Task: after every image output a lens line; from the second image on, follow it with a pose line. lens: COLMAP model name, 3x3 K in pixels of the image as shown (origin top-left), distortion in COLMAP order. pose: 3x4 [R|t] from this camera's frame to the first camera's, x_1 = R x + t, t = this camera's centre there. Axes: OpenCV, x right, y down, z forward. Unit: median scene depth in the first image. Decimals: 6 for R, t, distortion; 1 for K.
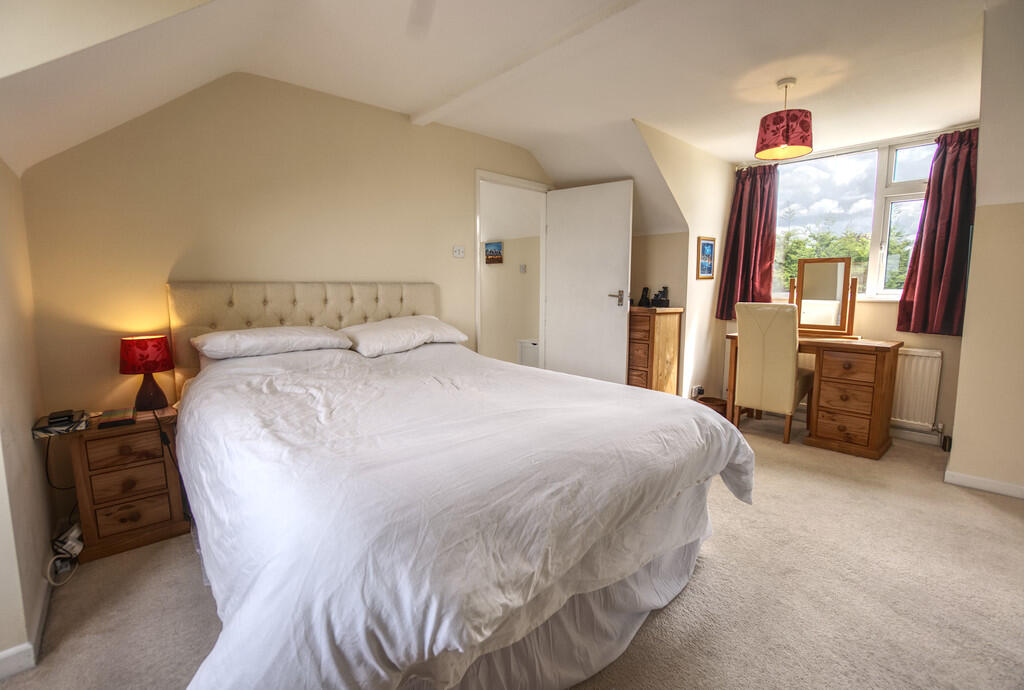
lens RADIAL K [[458.9, 0, 512.0], [0, 458.9, 345.0], [0, 0, 1]] dist [-0.055354, 0.020088]
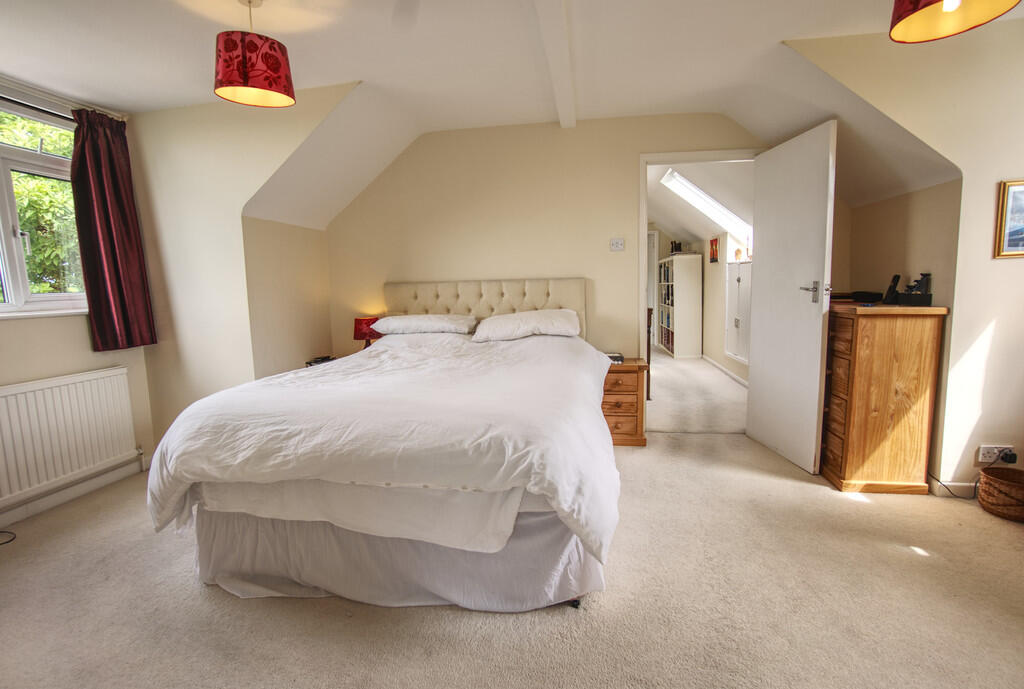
lens RADIAL K [[478.4, 0, 512.0], [0, 478.4, 344.5], [0, 0, 1]] dist [-0.027918, 0.000086]
pose [[0.635915, 0.079901, -0.767612, 0.566526], [-0.070758, 0.996473, 0.045105, -0.023648], [0.768509, 0.025632, 0.639326, 0.195489]]
